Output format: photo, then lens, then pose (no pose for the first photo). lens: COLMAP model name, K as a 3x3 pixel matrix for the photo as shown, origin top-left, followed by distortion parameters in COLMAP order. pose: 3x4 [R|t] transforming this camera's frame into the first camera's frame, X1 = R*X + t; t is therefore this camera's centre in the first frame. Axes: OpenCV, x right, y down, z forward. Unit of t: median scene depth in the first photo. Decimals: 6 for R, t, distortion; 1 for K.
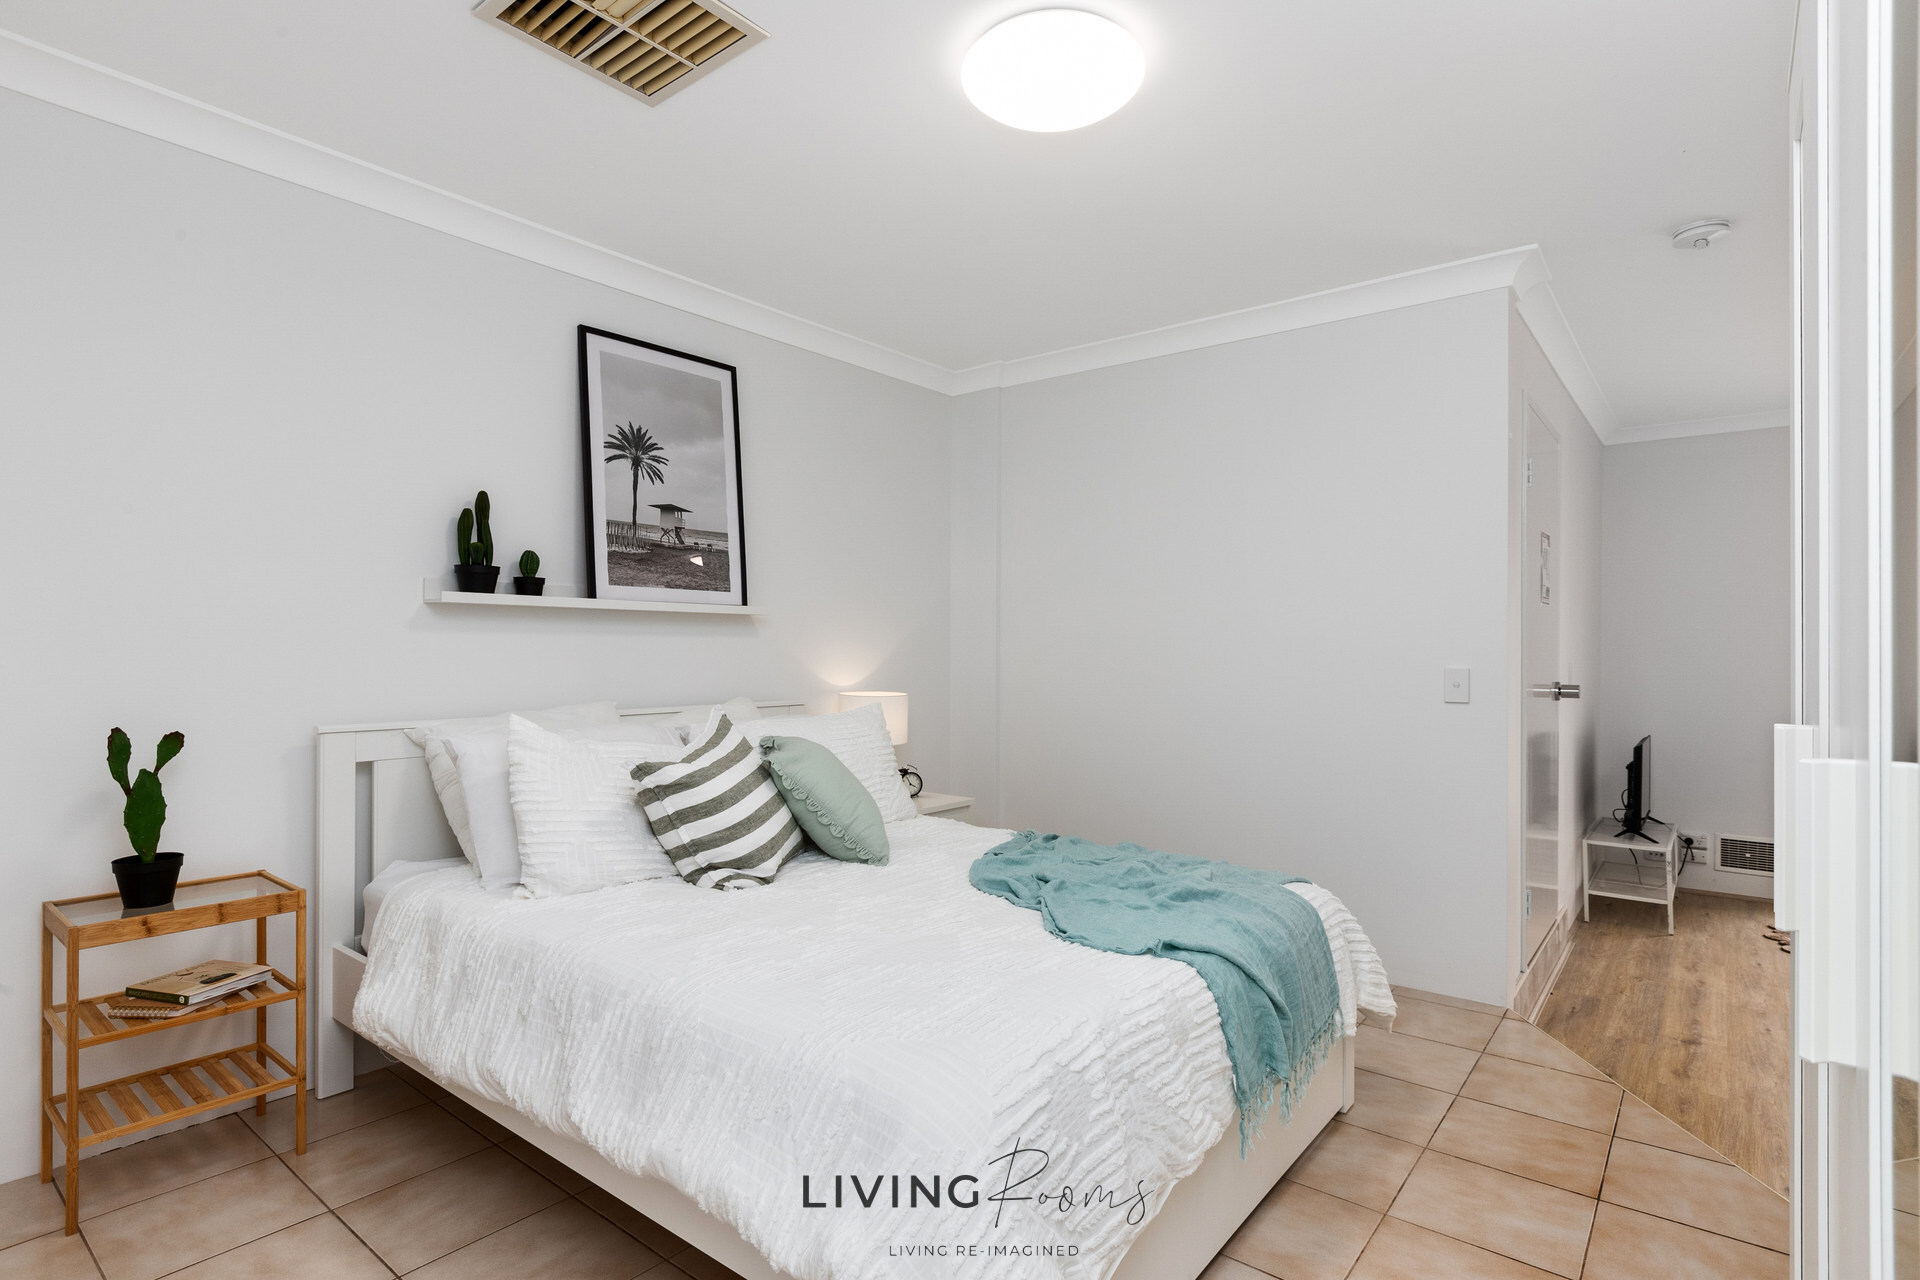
lens RADIAL K [[962.9, 0, 958.8], [0, 962.9, 650.7], [0, 0, 1]] dist [-0.002564, 0.000519]
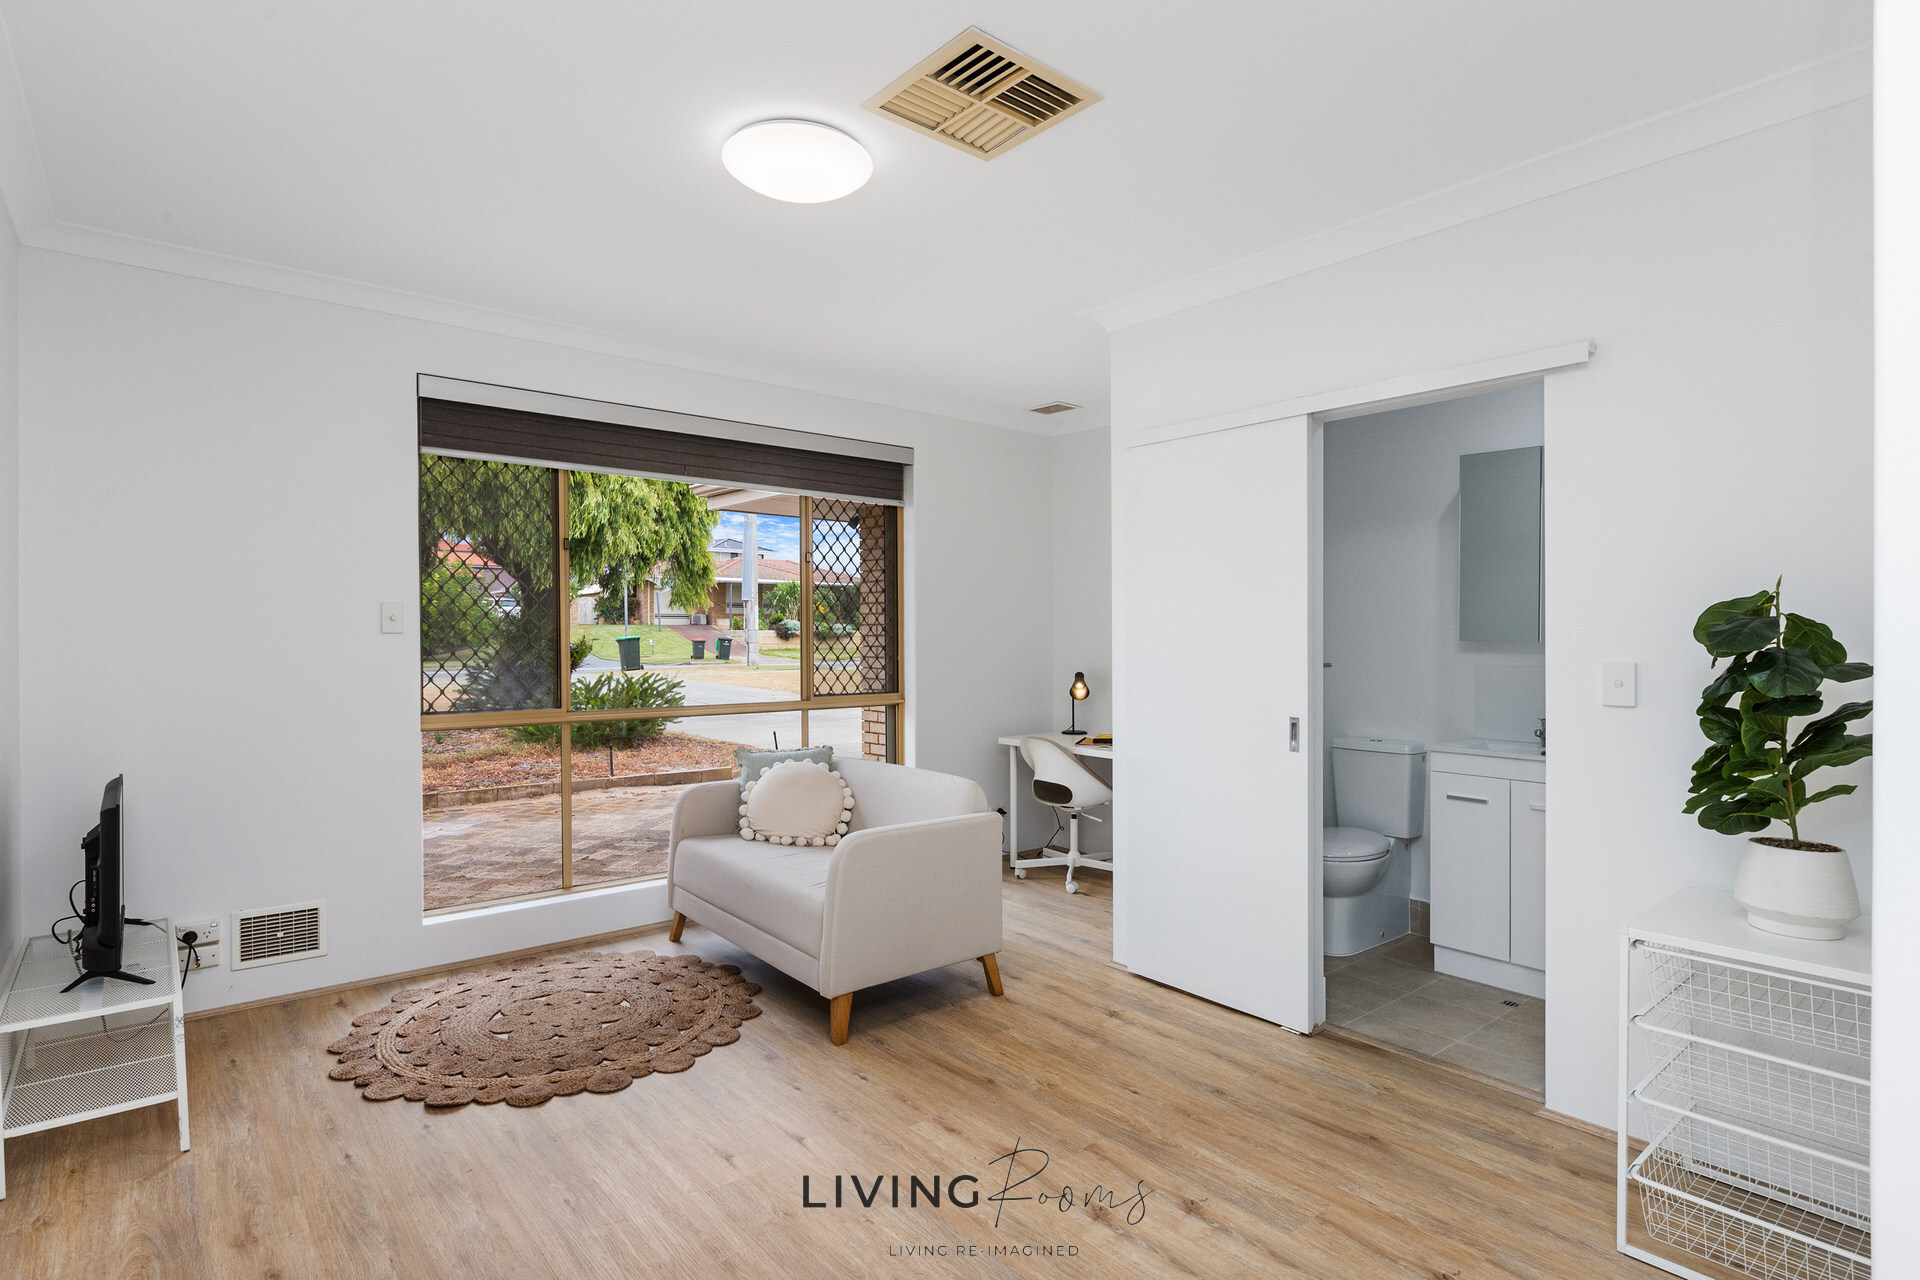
lens RADIAL K [[962.9, 0, 958.8], [0, 962.9, 650.7], [0, 0, 1]] dist [-0.002564, 0.000519]
pose [[0.200129, -0.010406, 0.979714, 0.527386], [0.002008, 0.999946, 0.010210, 0.015285], [-0.979767, -0.000076, 0.200139, 0.816376]]
